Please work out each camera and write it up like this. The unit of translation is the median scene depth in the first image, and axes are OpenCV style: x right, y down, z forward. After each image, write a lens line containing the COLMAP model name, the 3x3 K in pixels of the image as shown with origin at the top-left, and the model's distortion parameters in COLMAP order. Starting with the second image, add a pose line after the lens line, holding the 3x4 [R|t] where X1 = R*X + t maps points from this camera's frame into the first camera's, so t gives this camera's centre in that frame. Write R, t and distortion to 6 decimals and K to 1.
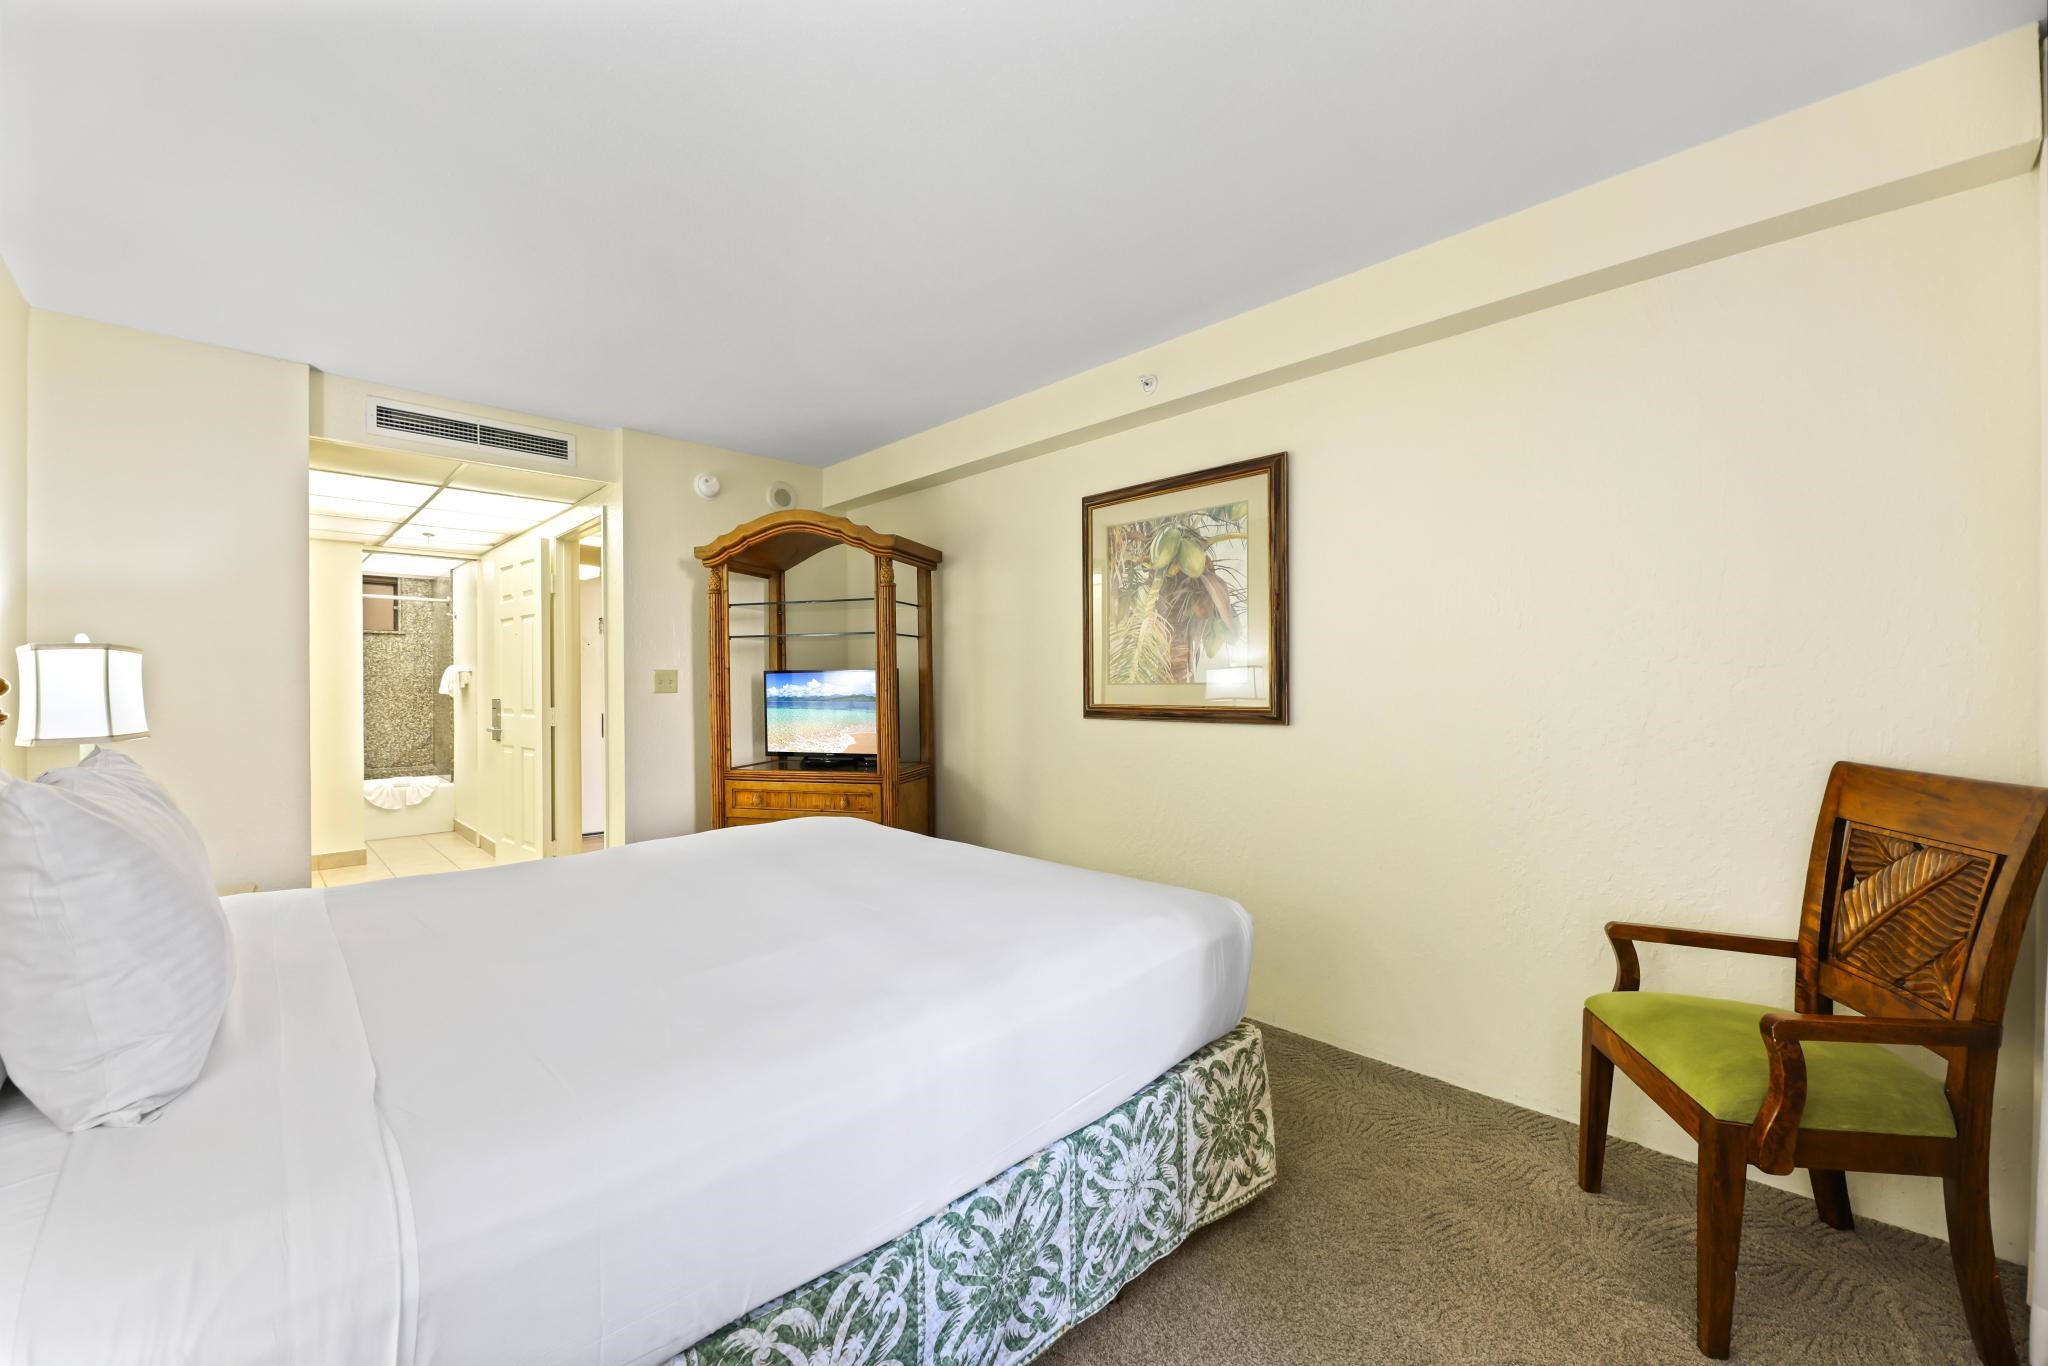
lens RADIAL K [[827.5, 0, 1021.0], [0, 827.5, 699.3], [0, 0, 1]] dist [0.001184, -0.002461]
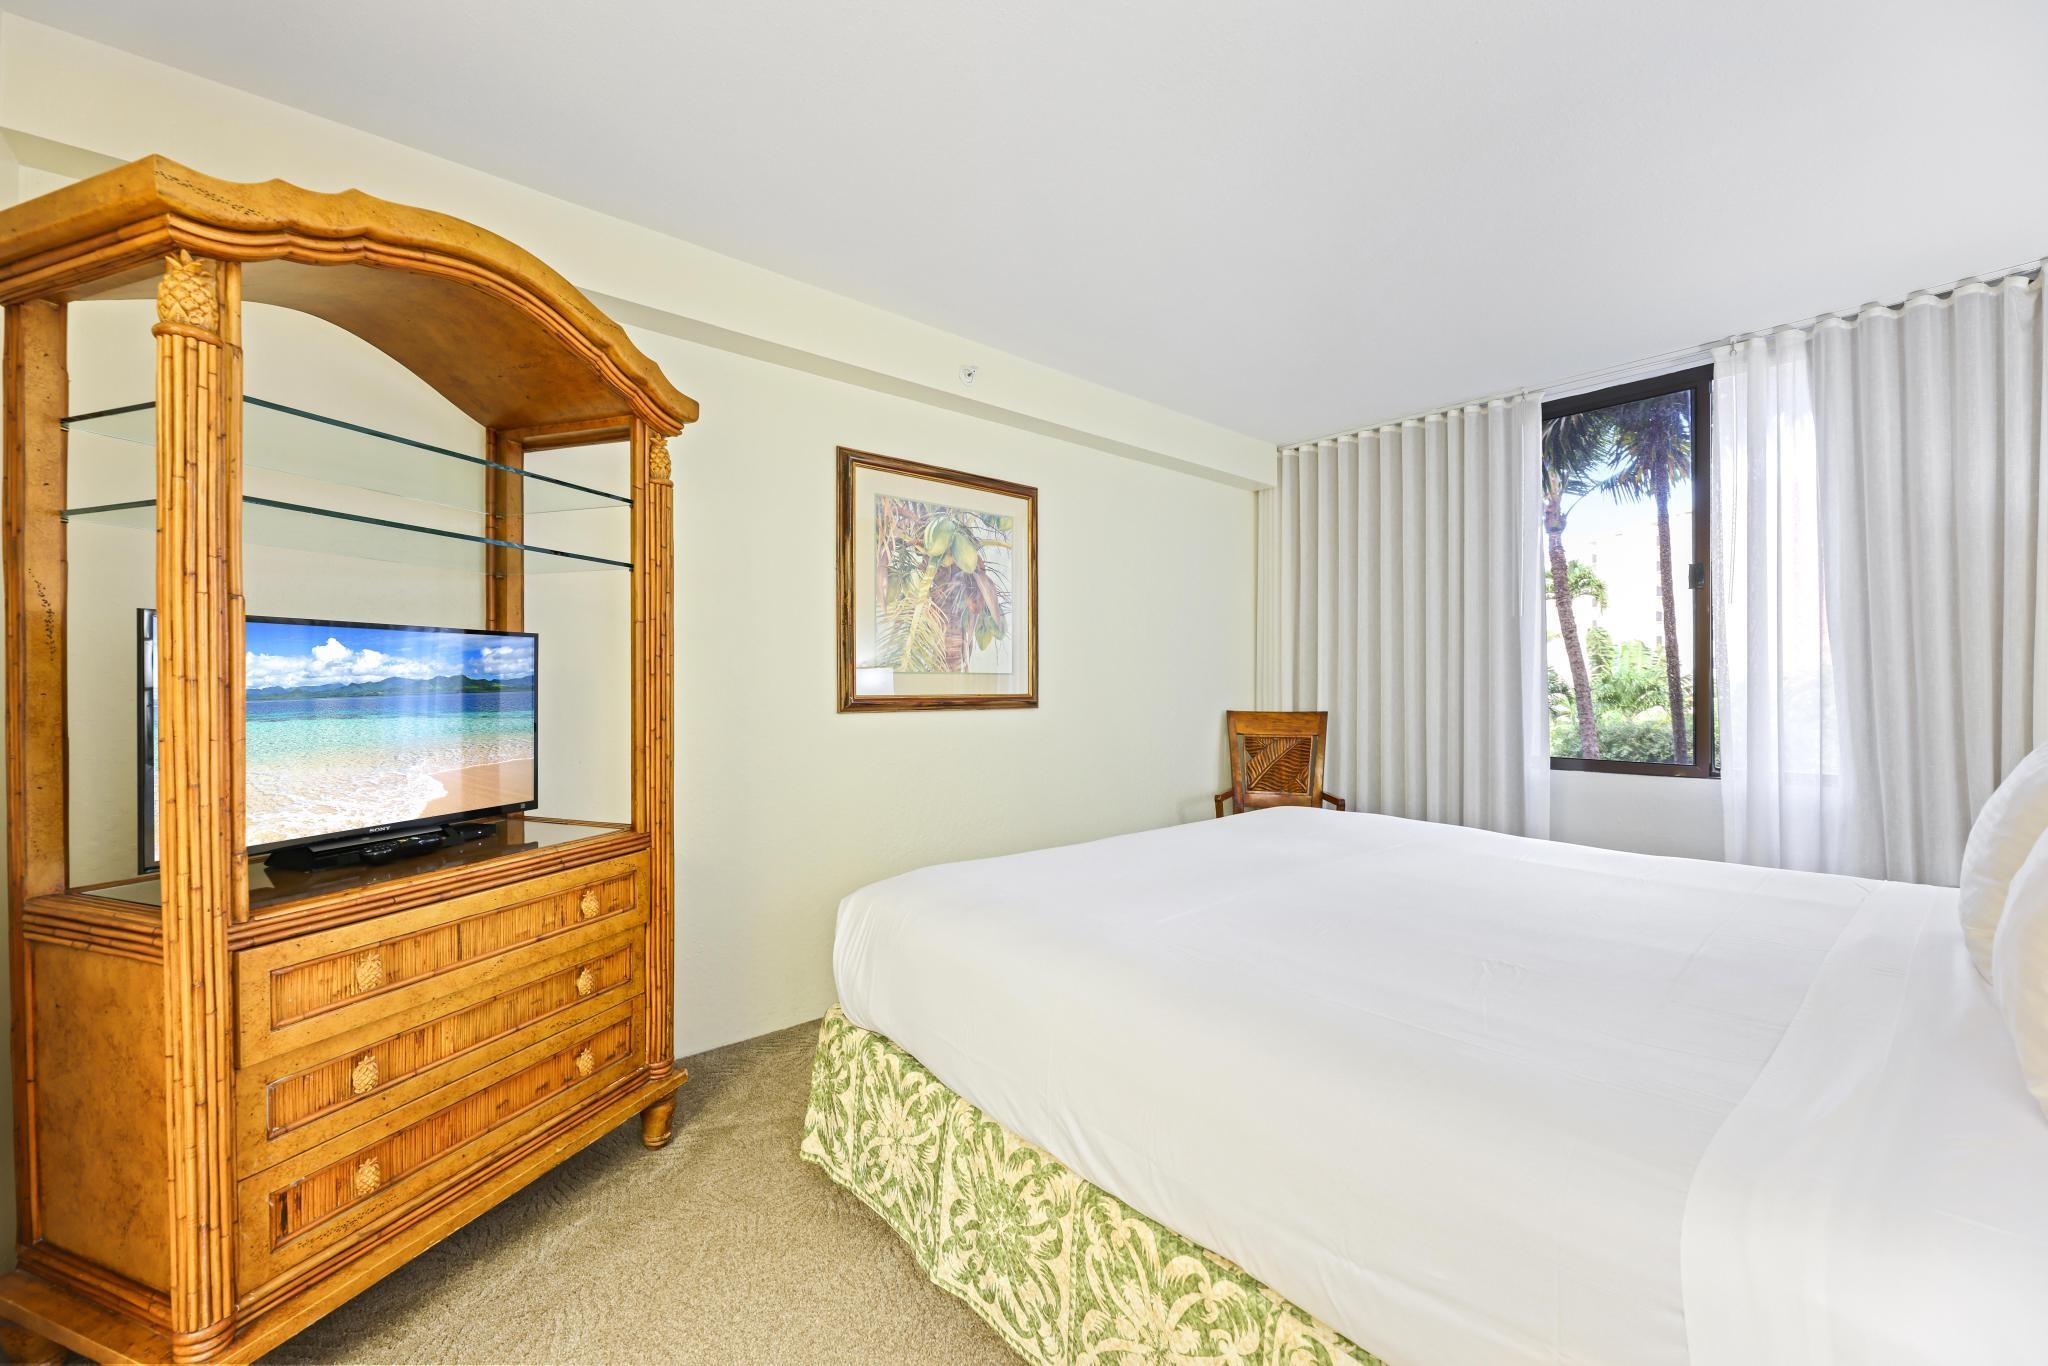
lens RADIAL K [[827.5, 0, 1016.6], [0, 827.5, 688.7], [0, 0, 1]] dist [0.001184, -0.002461]
pose [[0.049165, 0.001470, 0.998790, -0.798767], [0.014222, 0.999897, -0.002171, 0.003298], [-0.998689, 0.014312, 0.049139, 0.844756]]
